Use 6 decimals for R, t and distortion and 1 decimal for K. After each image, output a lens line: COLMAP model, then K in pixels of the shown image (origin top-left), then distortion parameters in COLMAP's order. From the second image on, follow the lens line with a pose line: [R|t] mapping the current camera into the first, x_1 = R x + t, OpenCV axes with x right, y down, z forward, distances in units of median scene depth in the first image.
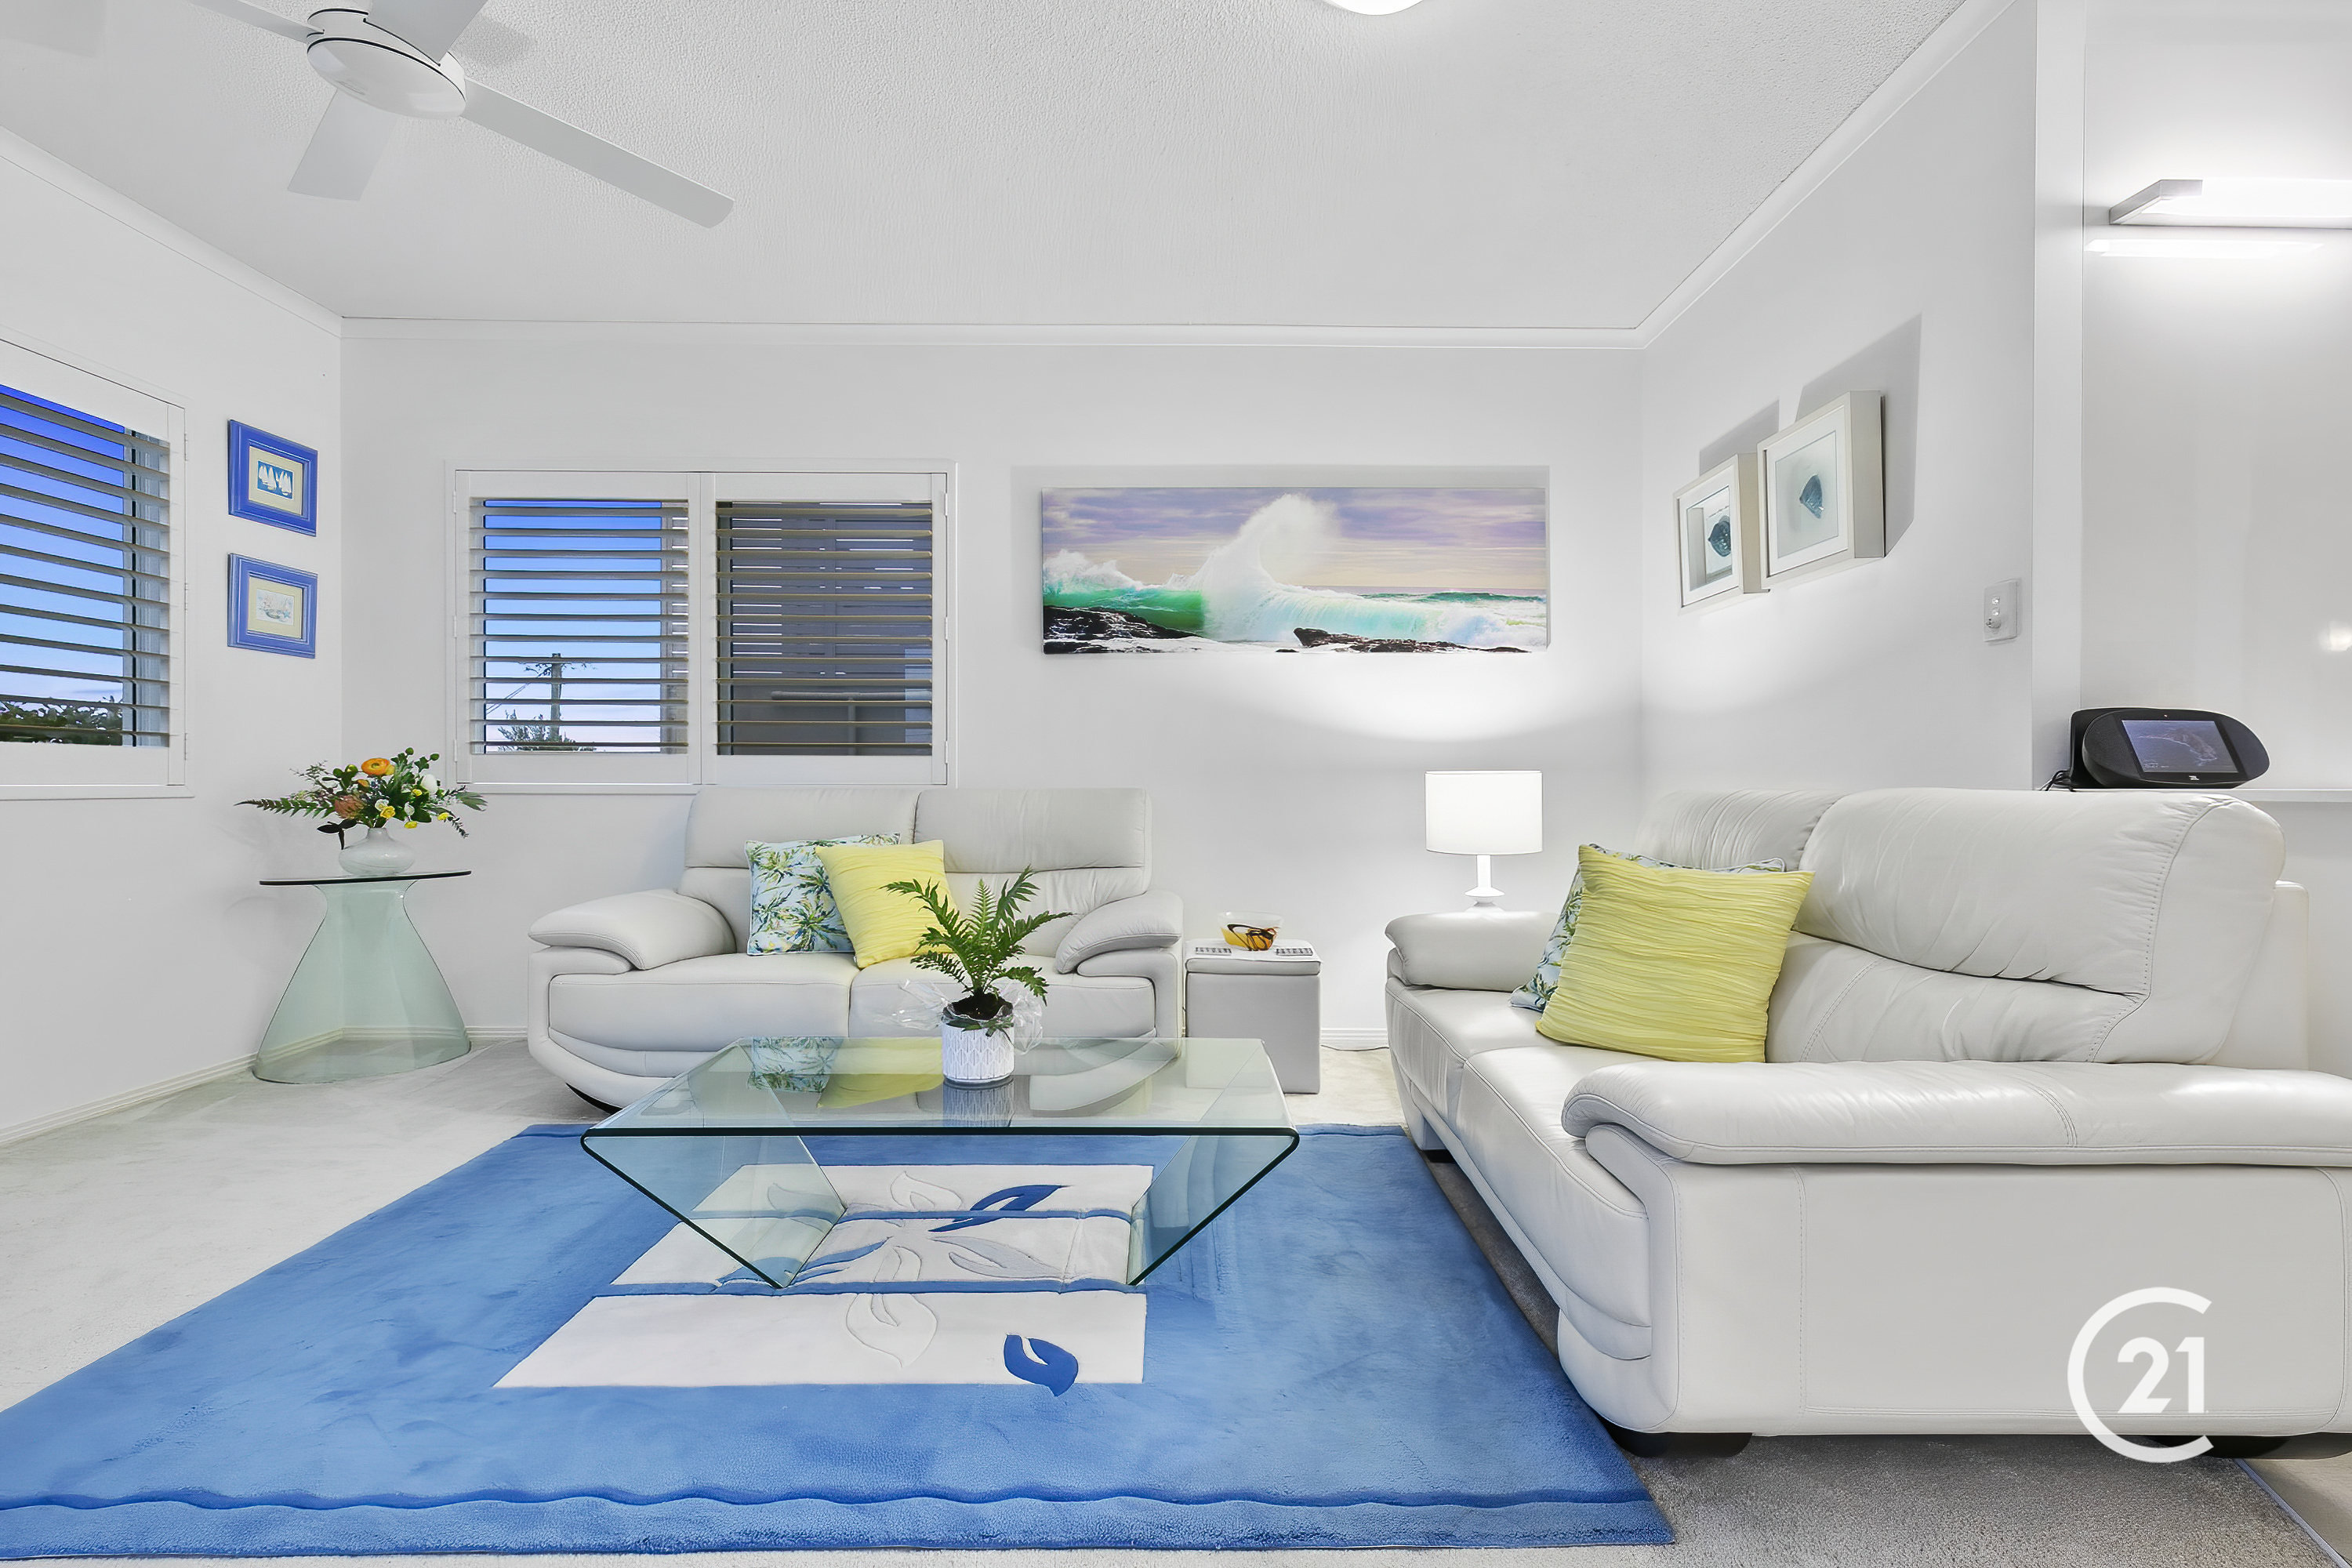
lens RADIAL K [[1071.8, 0, 1176.0], [0, 1071.8, 784.0], [0, 0, 1]] dist [0.002550, 0.000041]
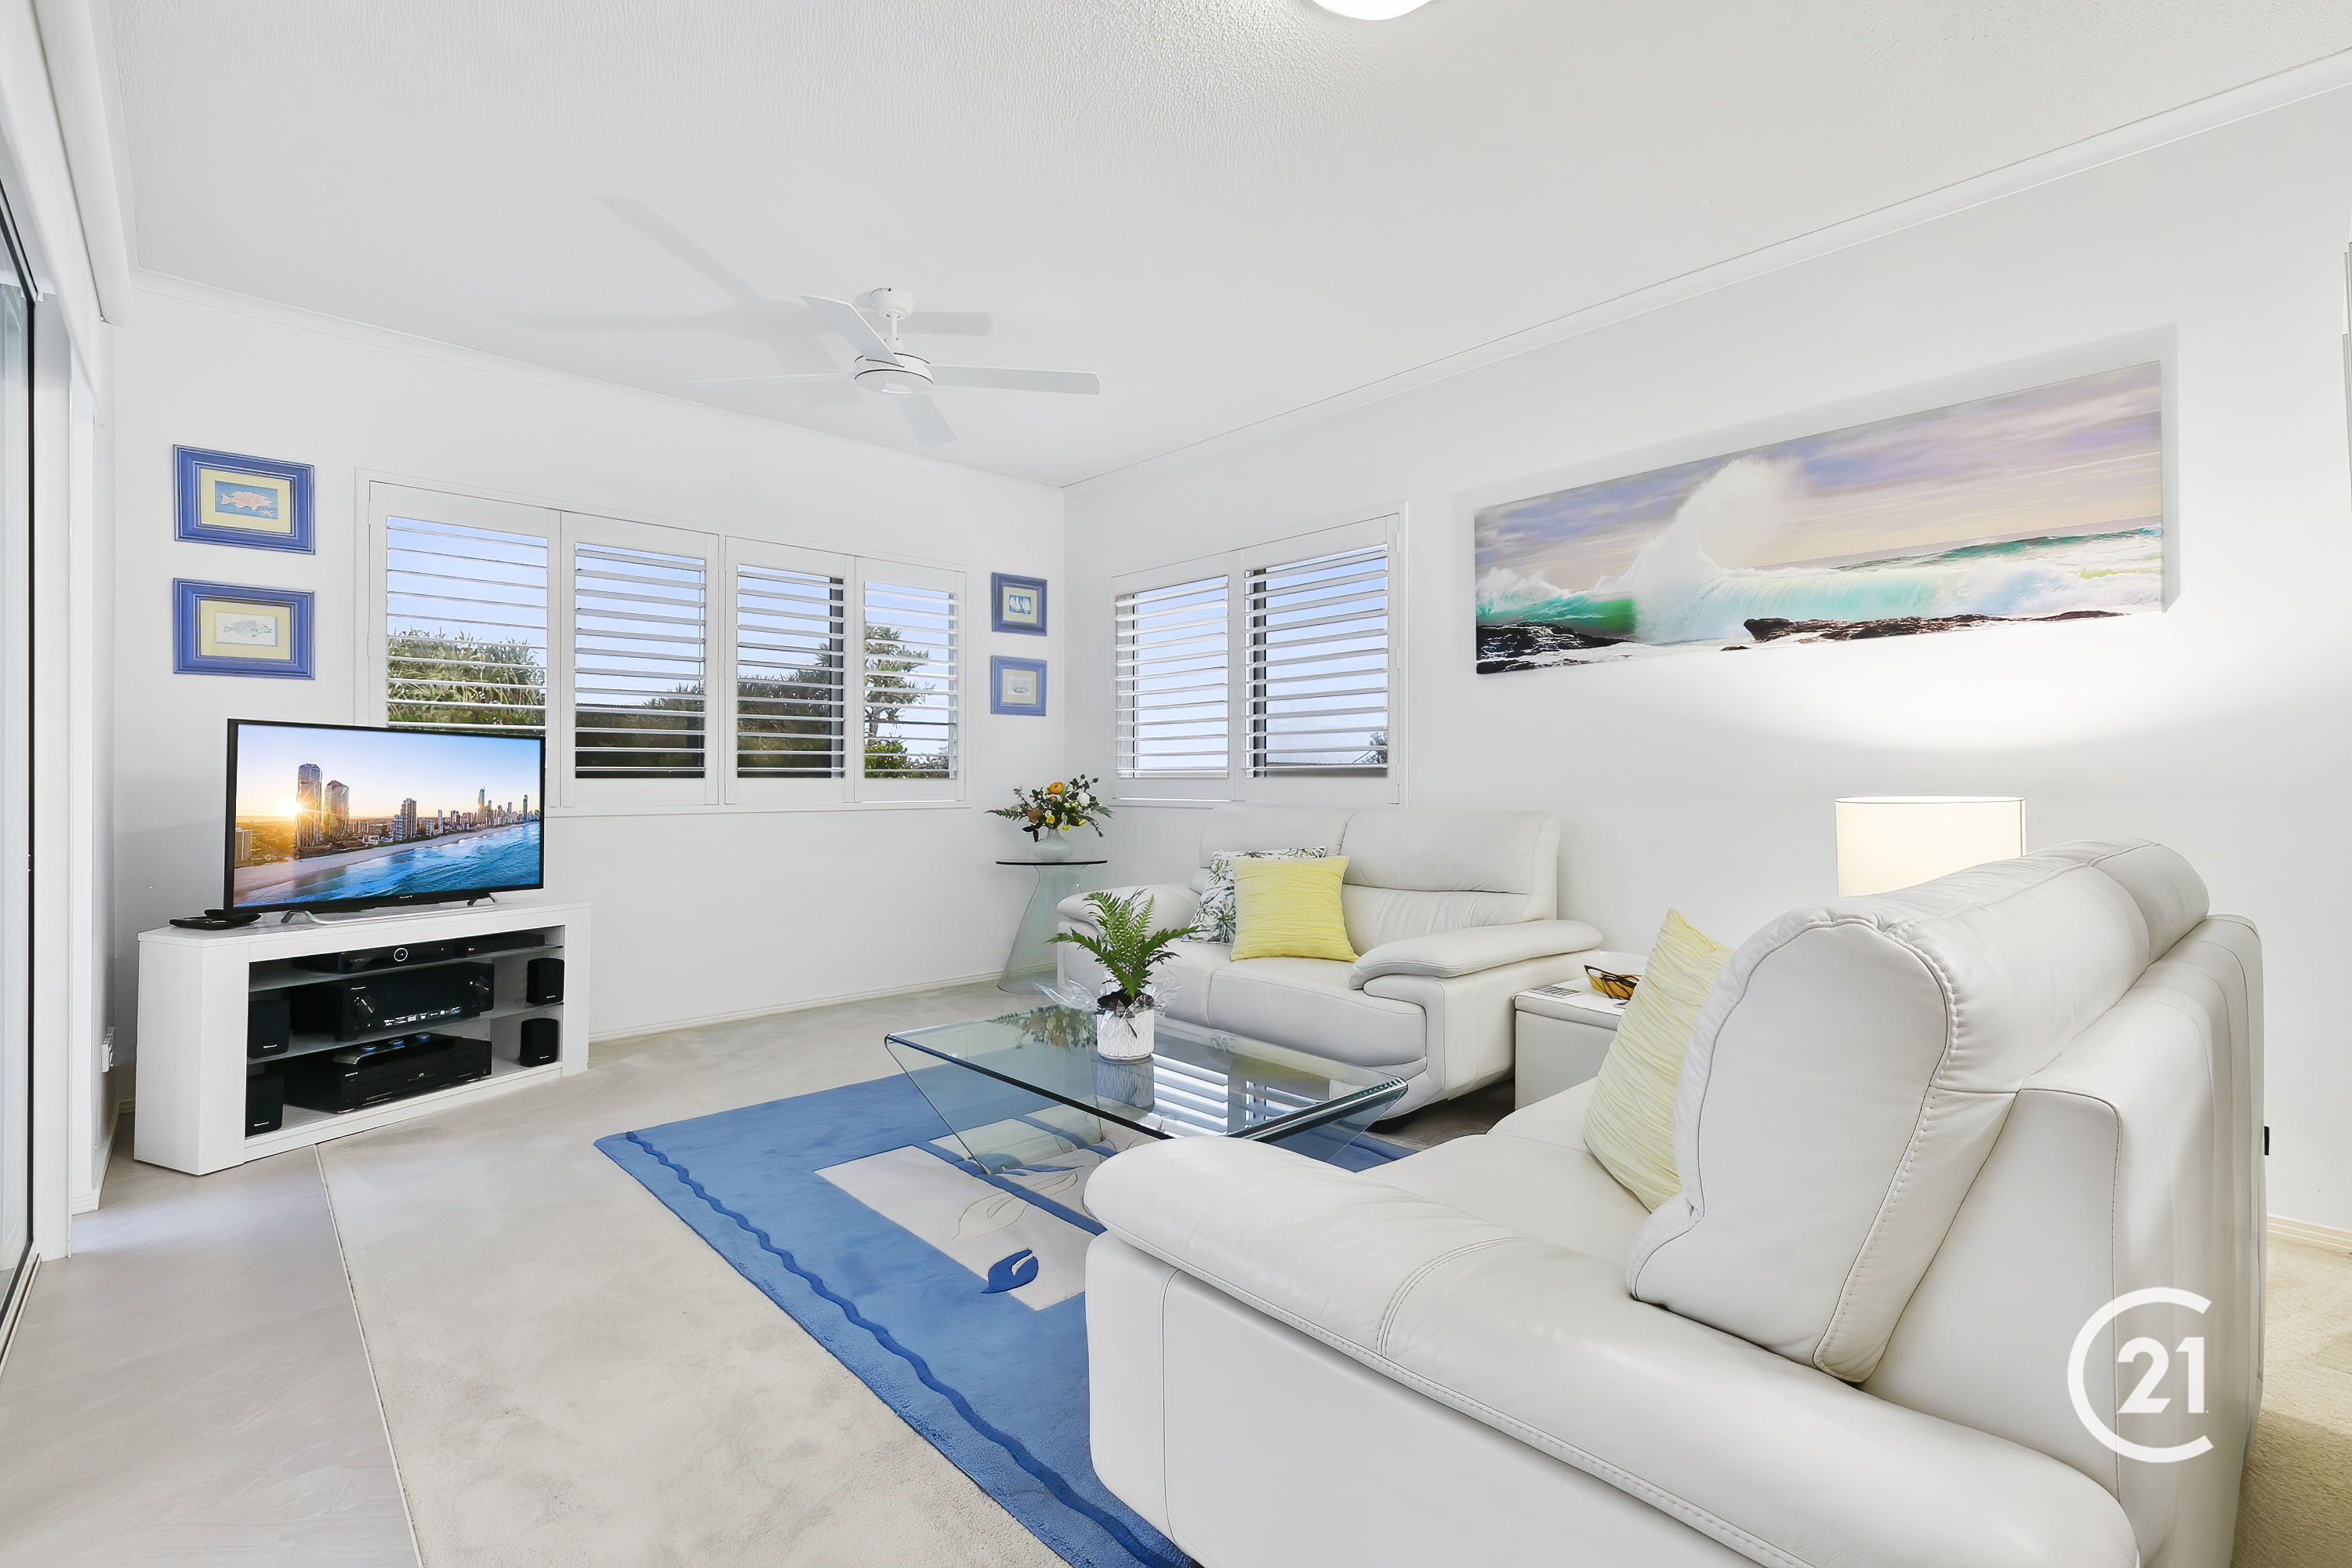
lens RADIAL K [[1047.4, 0, 1176.0], [0, 1047.4, 784.0], [0, 0, 1]] dist [0.000743, 0.000053]
pose [[0.676777, -0.001837, -0.736186, 0.409063], [0.003909, 0.999992, 0.001098, -0.021271], [0.736178, -0.003621, 0.676778, 0.128163]]
